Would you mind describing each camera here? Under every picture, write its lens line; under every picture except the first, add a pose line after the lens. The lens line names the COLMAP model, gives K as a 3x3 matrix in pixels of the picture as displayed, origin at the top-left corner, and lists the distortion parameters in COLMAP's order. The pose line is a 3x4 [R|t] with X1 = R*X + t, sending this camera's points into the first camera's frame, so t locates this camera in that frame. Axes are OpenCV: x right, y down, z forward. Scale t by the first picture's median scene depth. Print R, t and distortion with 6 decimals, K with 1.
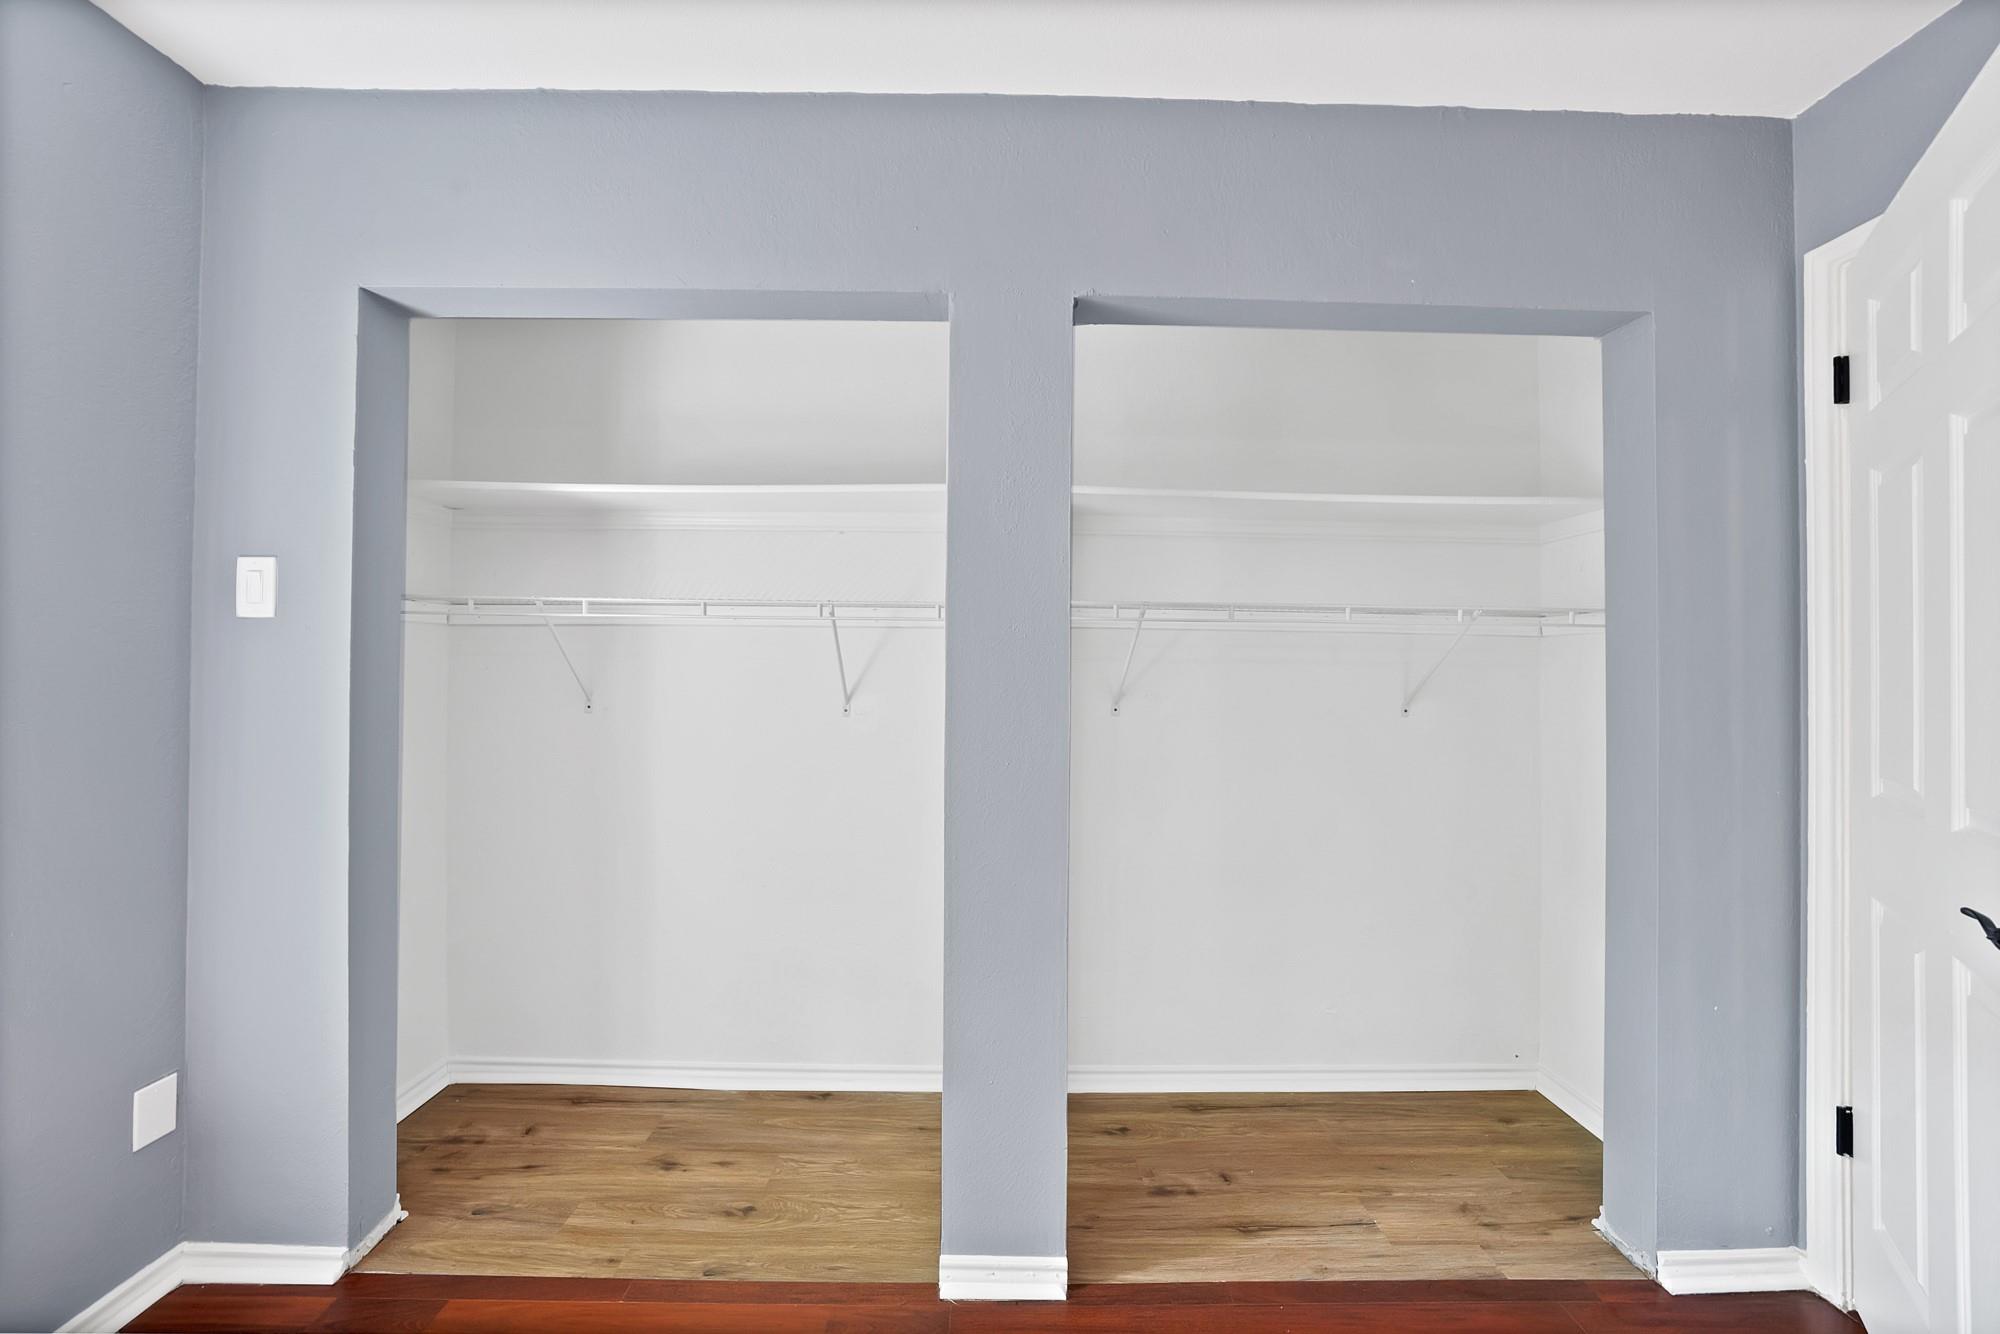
lens RADIAL K [[699.7, 0, 1003.8], [0, 699.7, 642.9], [0, 0, 1]] dist [-0.001472, -0.000092]
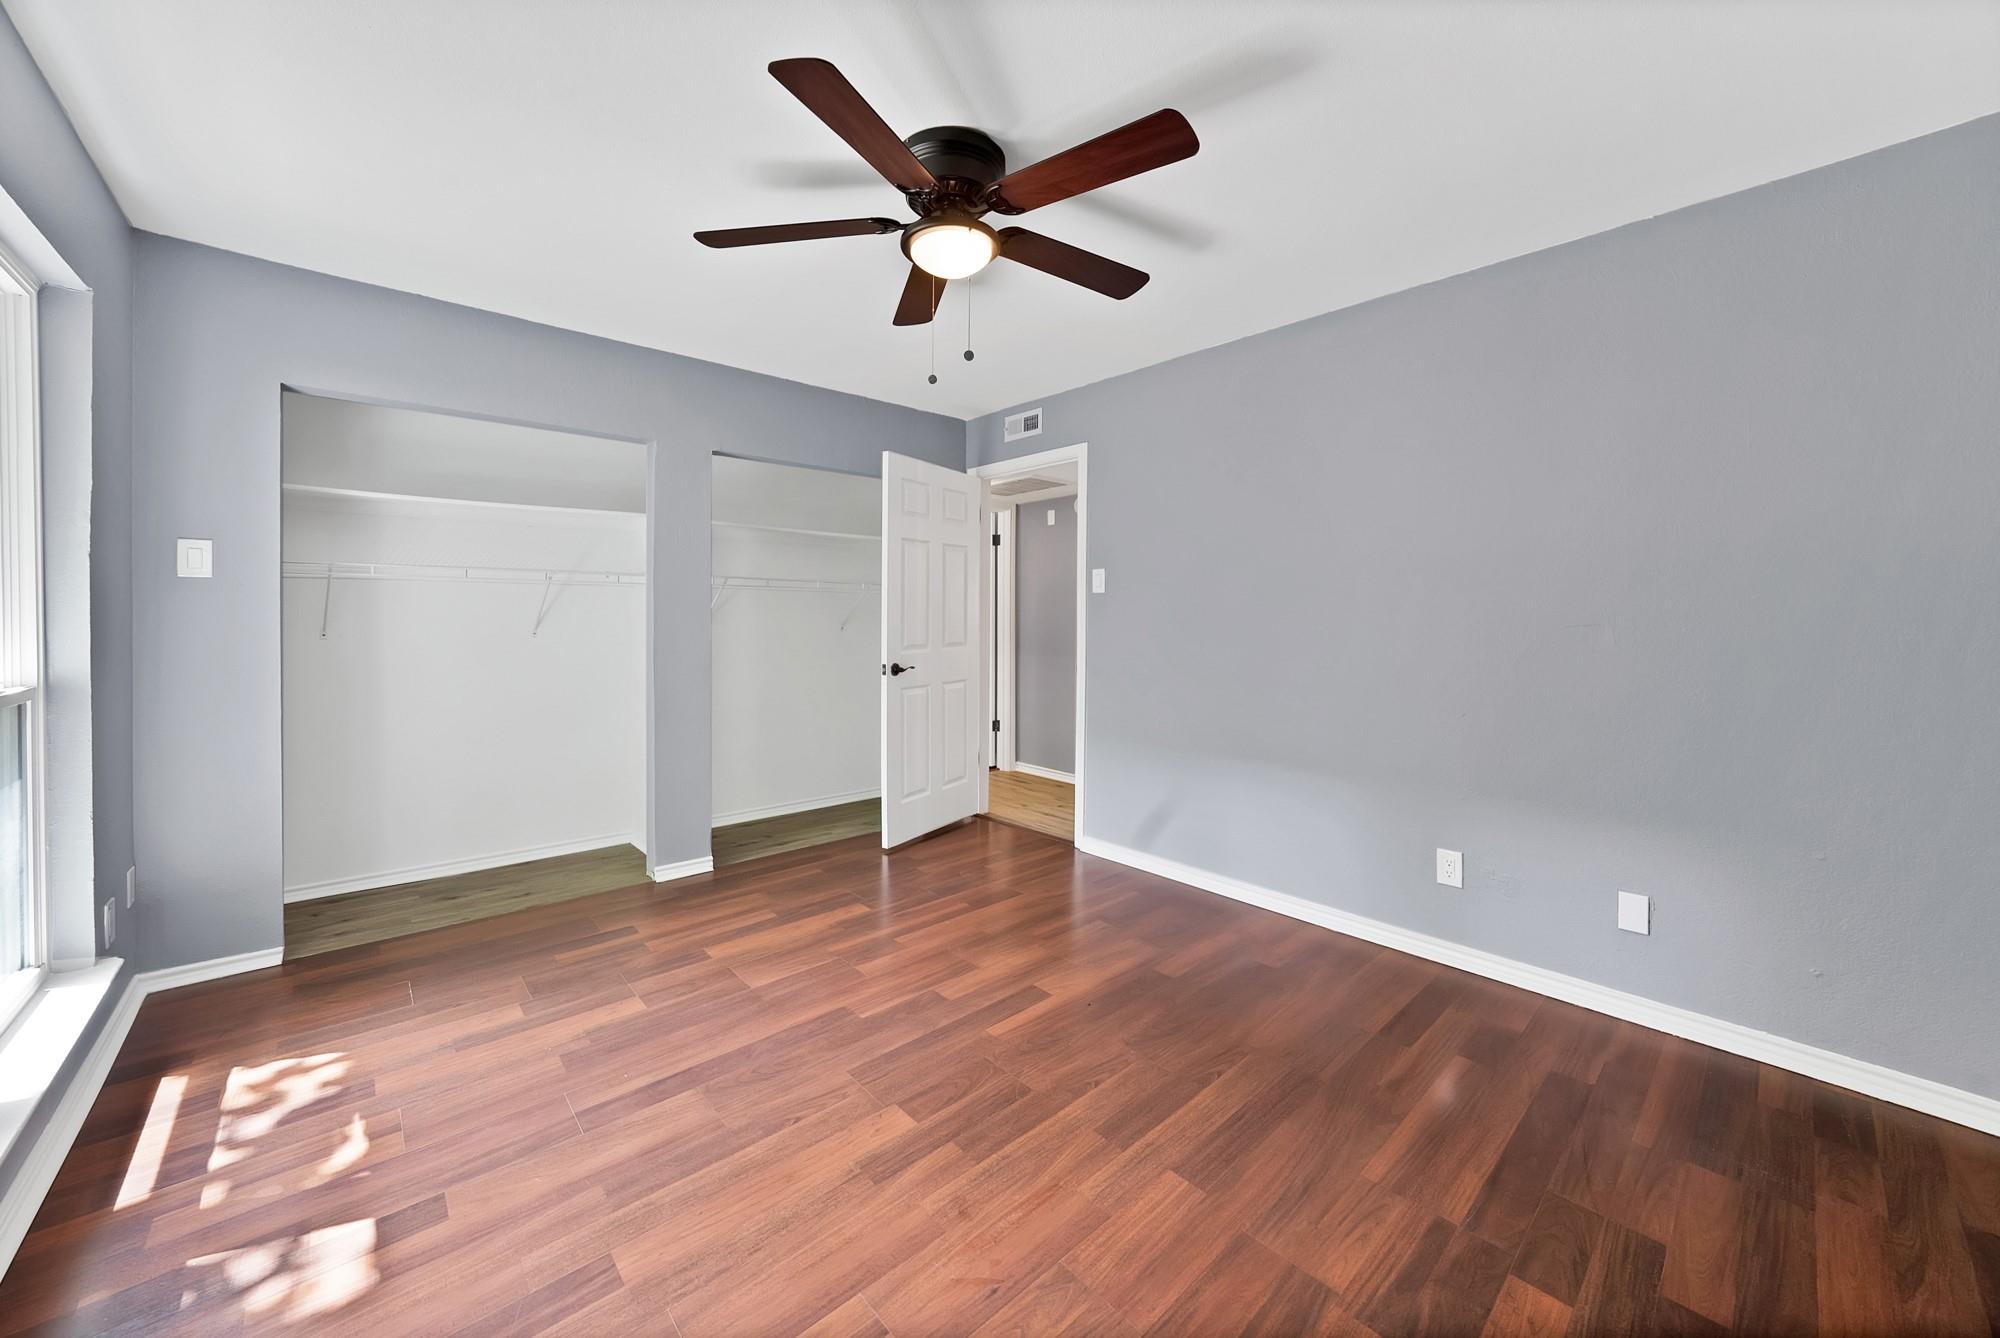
lens RADIAL K [[719.8, 0, 1024.6], [0, 719.8, 643.4], [0, 0, 1]] dist [-0.019073, 0.000013]
pose [[0.741085, -0.027936, 0.670830, -0.693599], [-0.033052, 0.996405, 0.078008, -0.069774], [-0.670598, -0.079983, 0.737497, -1.389774]]
